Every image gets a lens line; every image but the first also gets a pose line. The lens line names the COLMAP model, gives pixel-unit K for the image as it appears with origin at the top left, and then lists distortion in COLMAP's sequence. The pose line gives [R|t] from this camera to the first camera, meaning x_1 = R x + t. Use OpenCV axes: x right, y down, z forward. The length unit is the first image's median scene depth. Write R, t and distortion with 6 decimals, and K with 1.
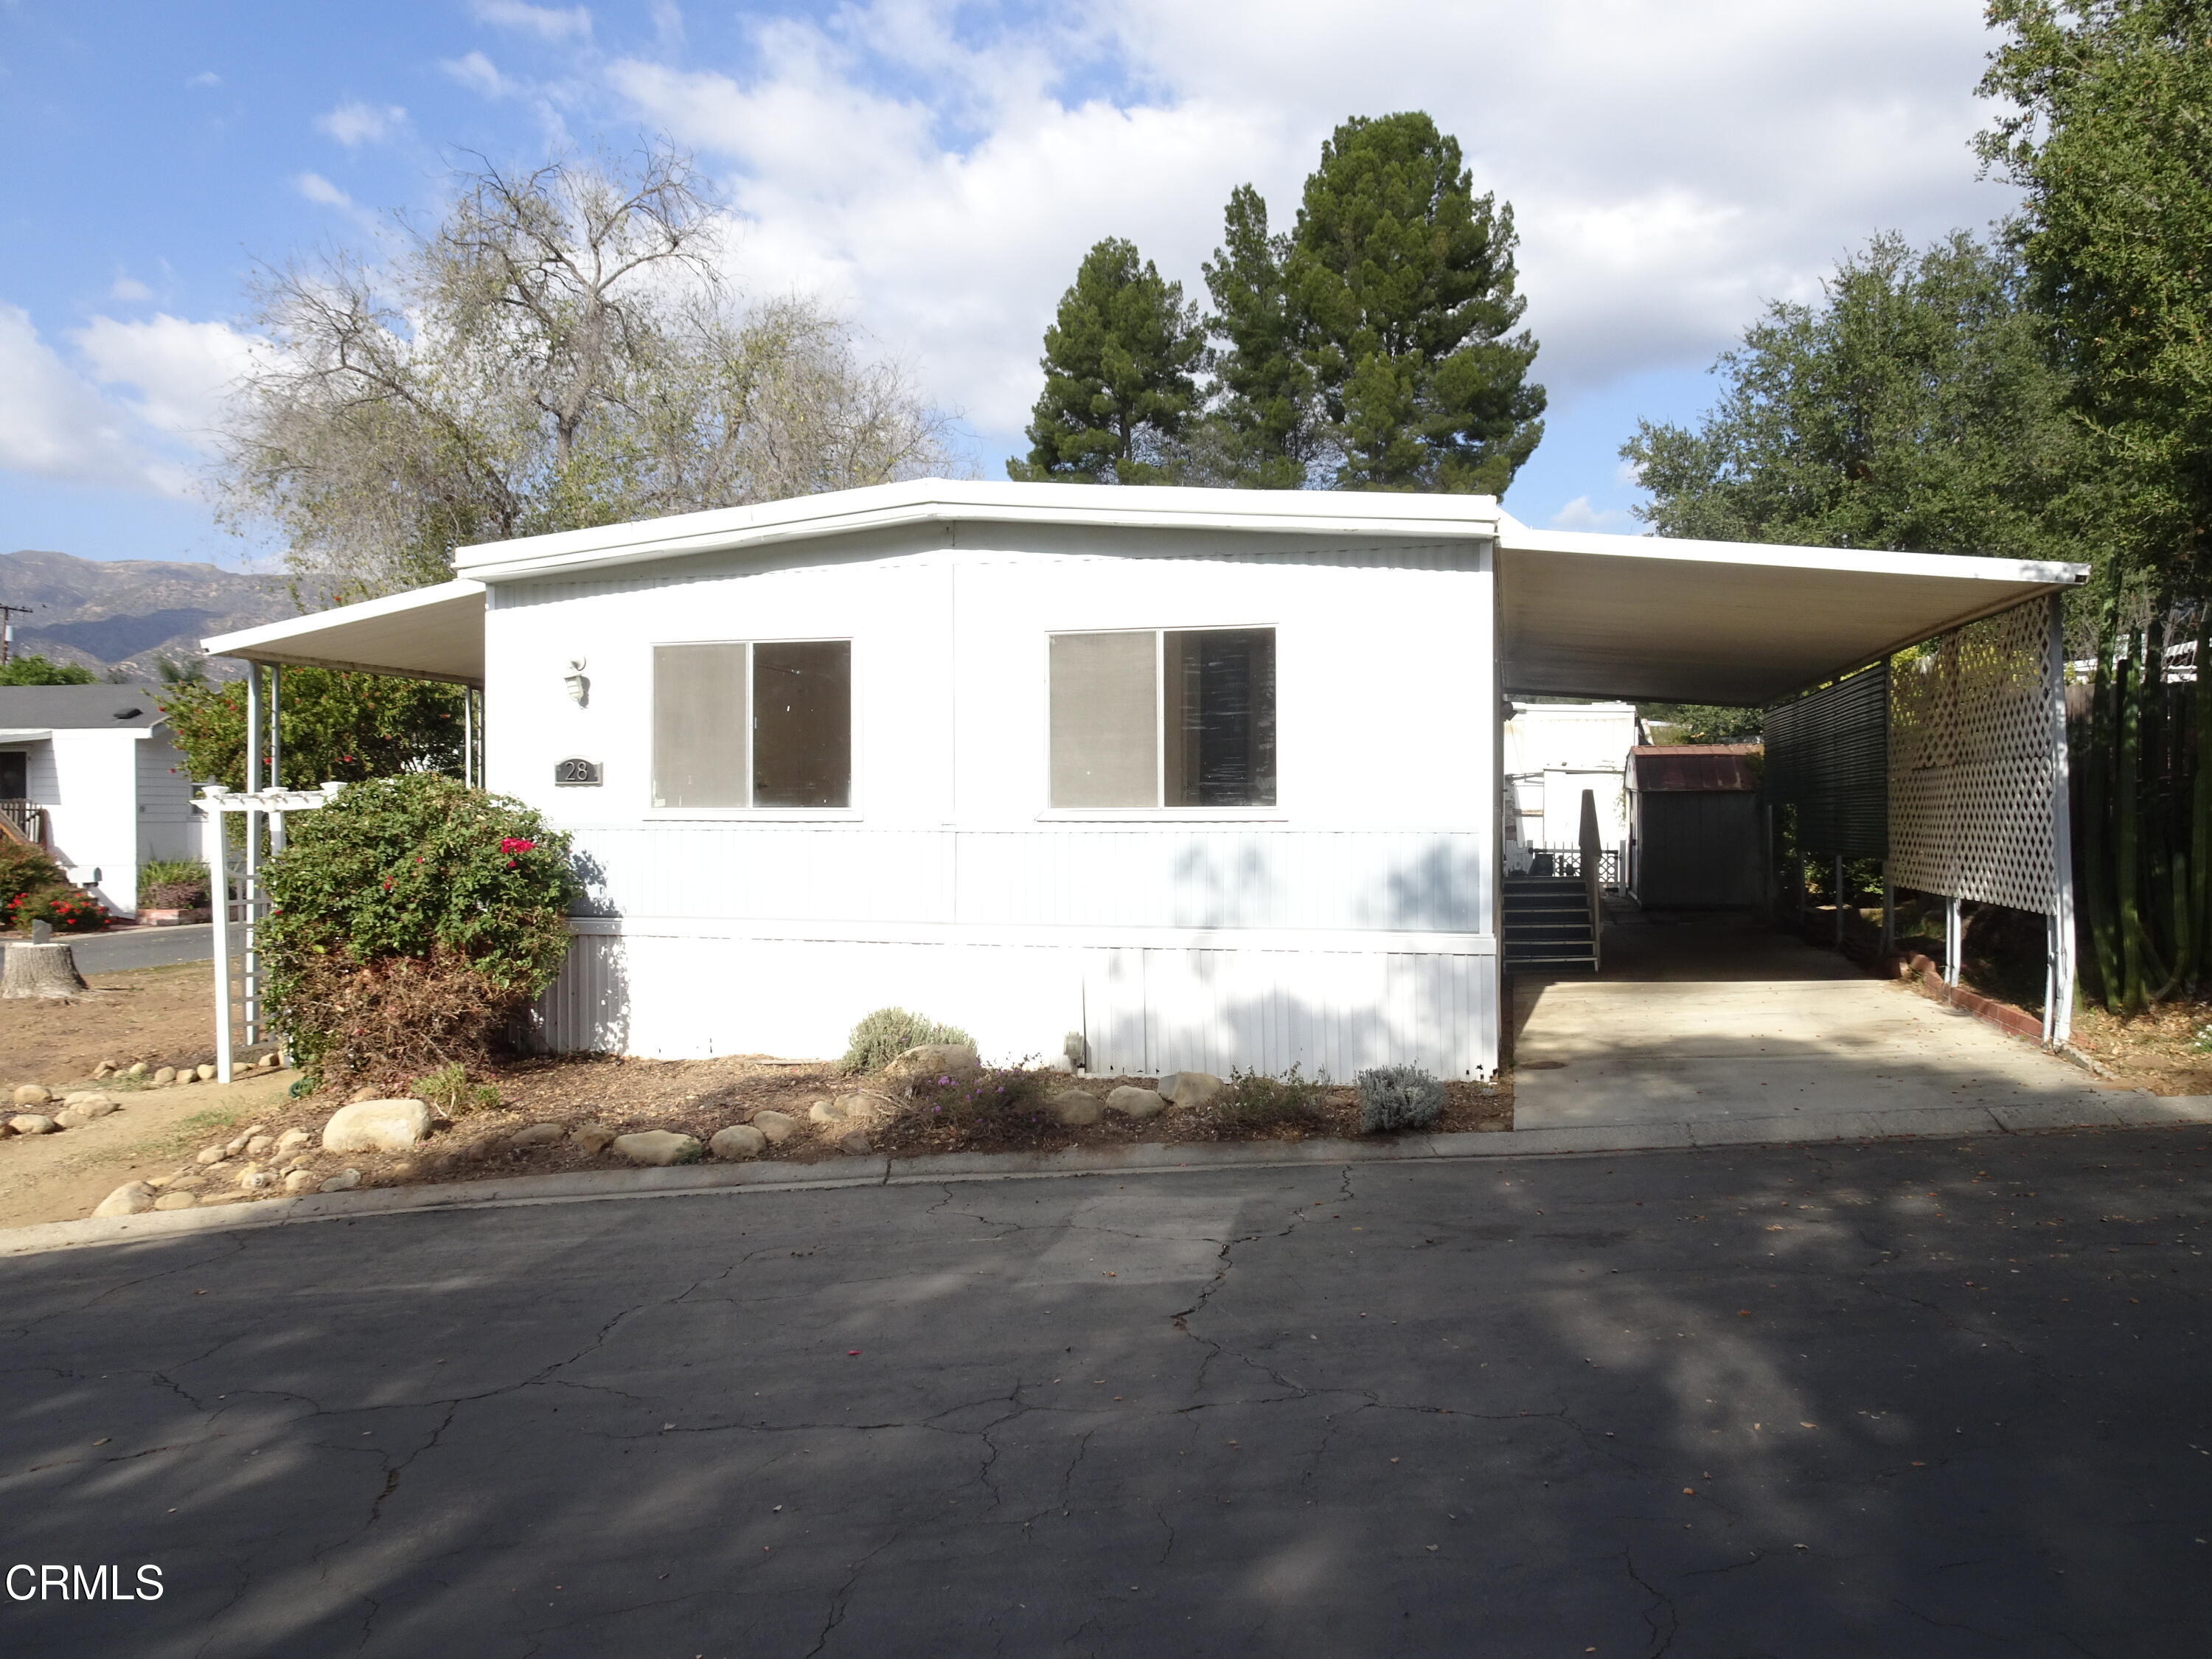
lens RADIAL K [[1564.1, 0, 1101.9], [0, 1564.1, 839.1], [0, 0, 1]] dist [-0.001449, -0.003263]
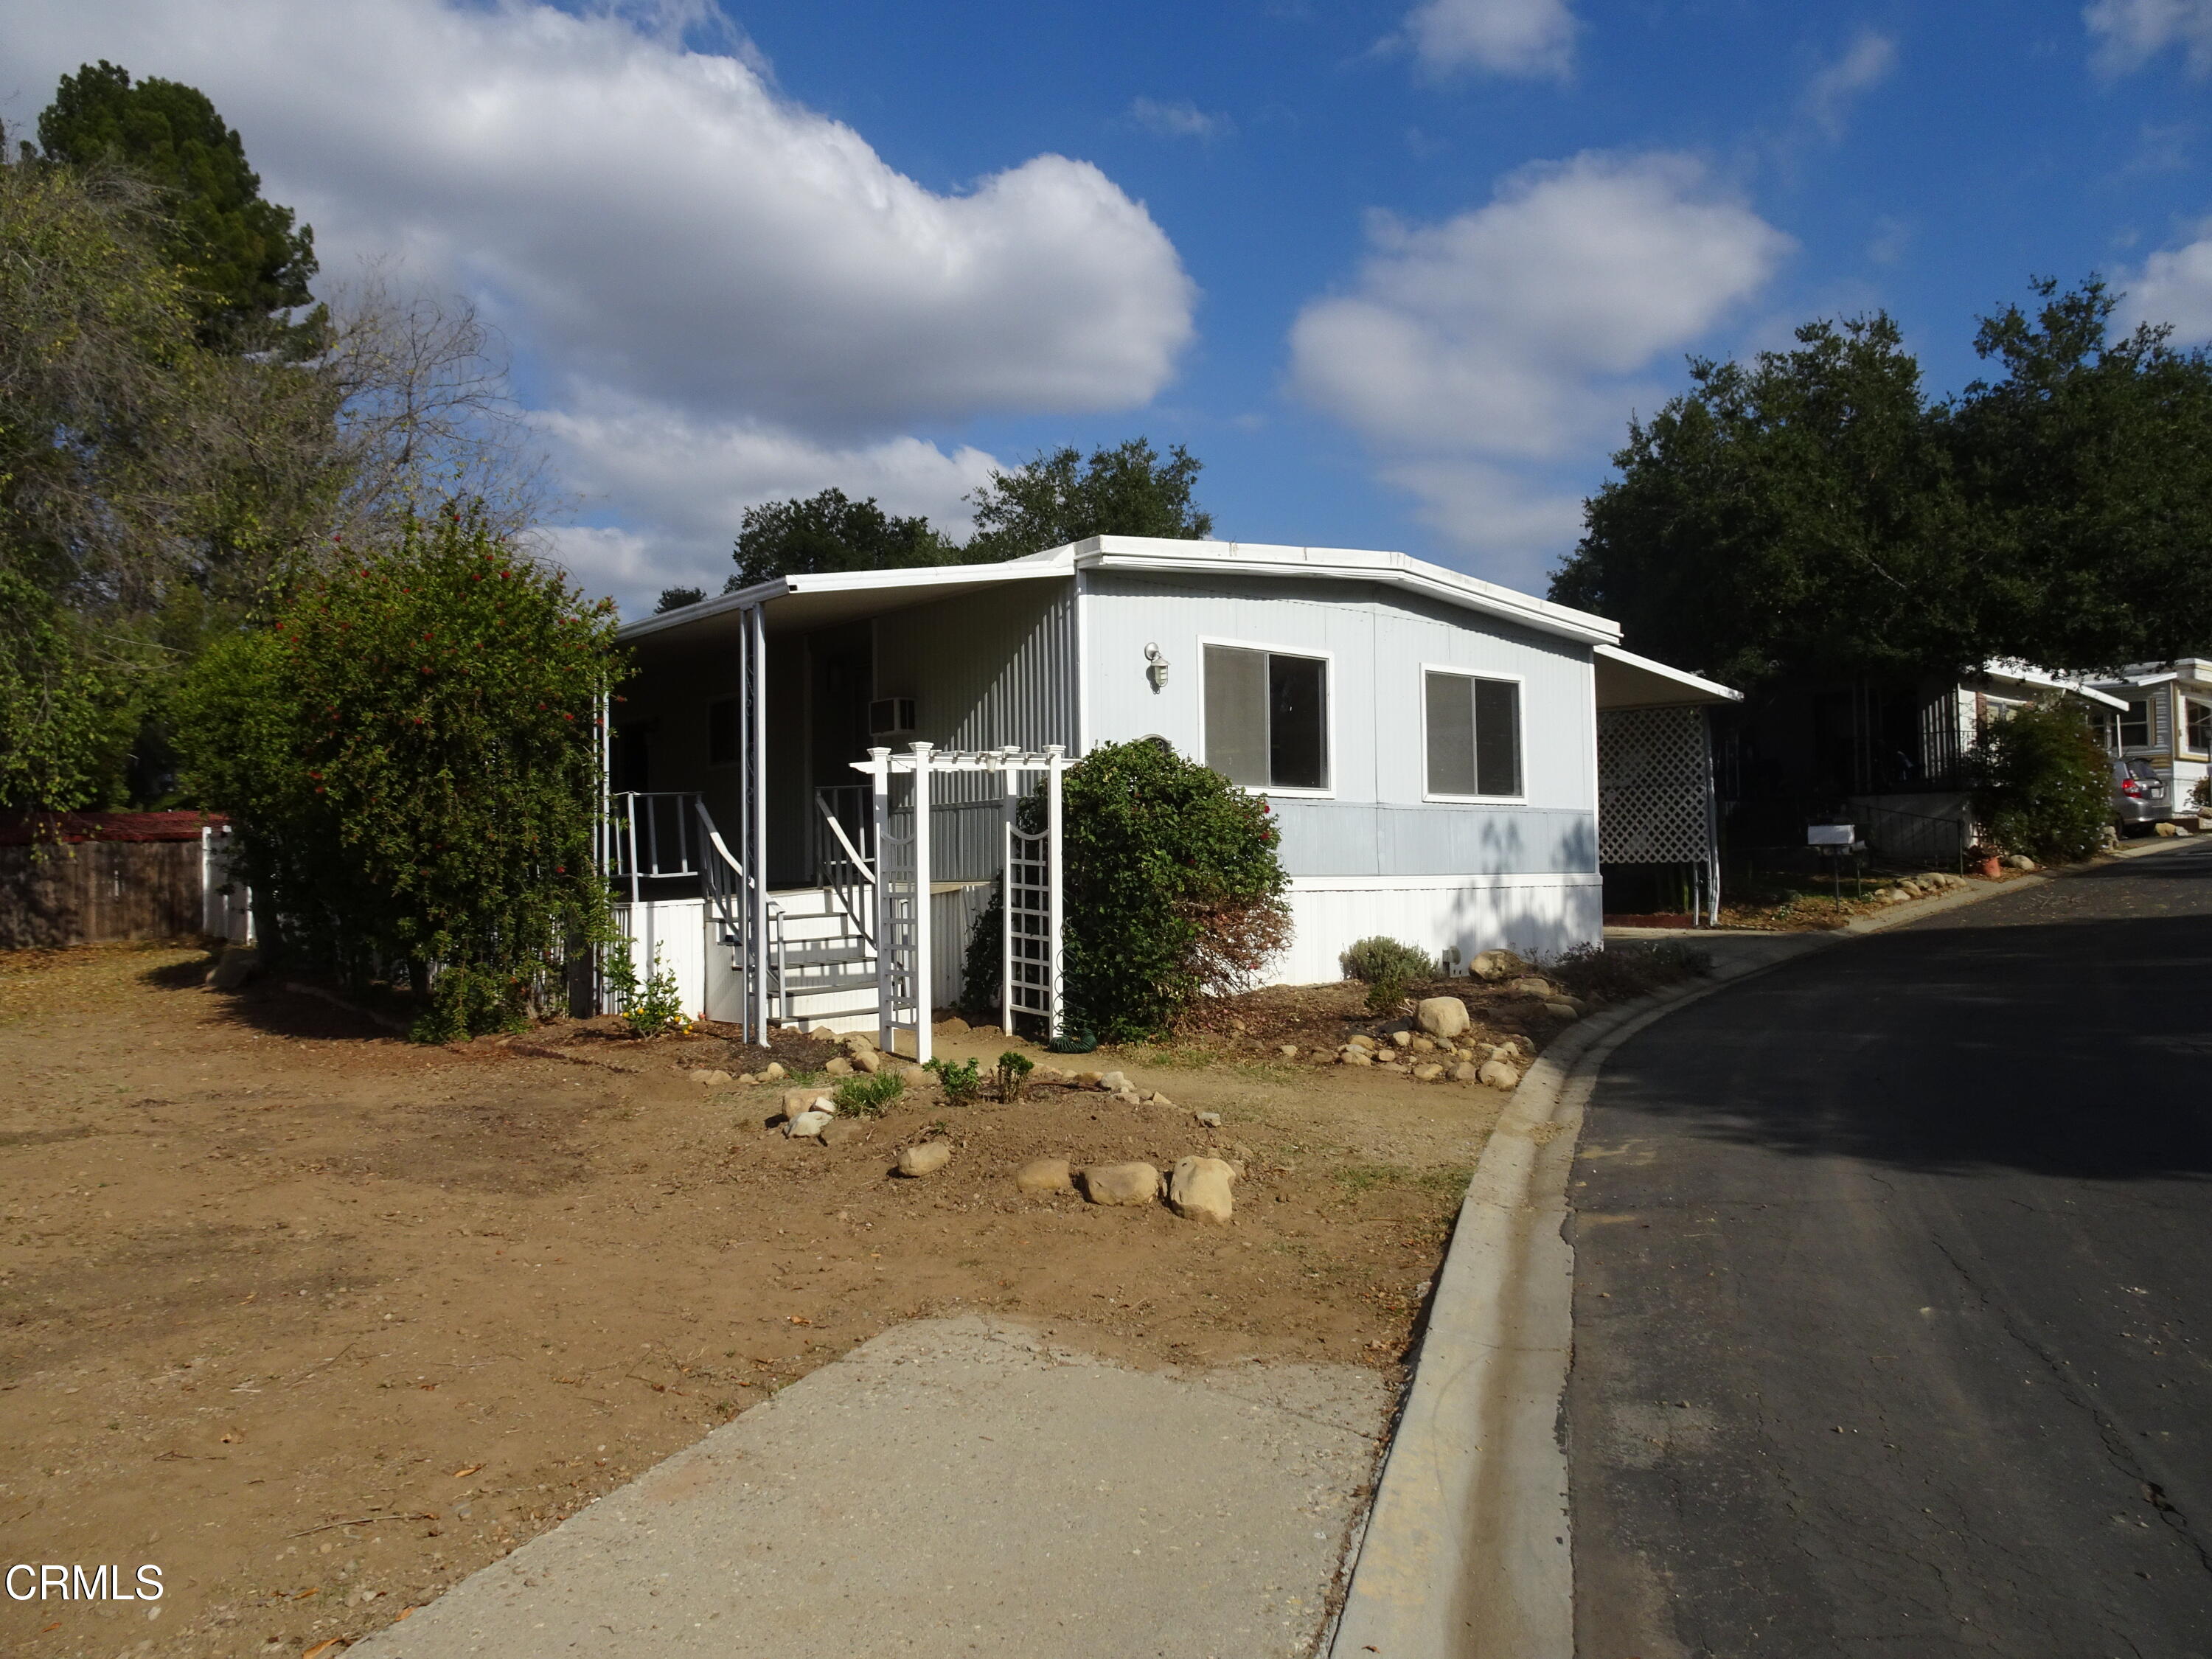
lens RADIAL K [[1564.1, 0, 1114.9], [0, 1564.1, 825.1], [0, 0, 1]] dist [-0.001449, -0.003263]
pose [[0.562698, 0.023144, 0.826339, -1.352111], [0.023236, 0.998770, -0.043796, 0.064007], [-0.826336, 0.043844, 0.561468, 0.420186]]
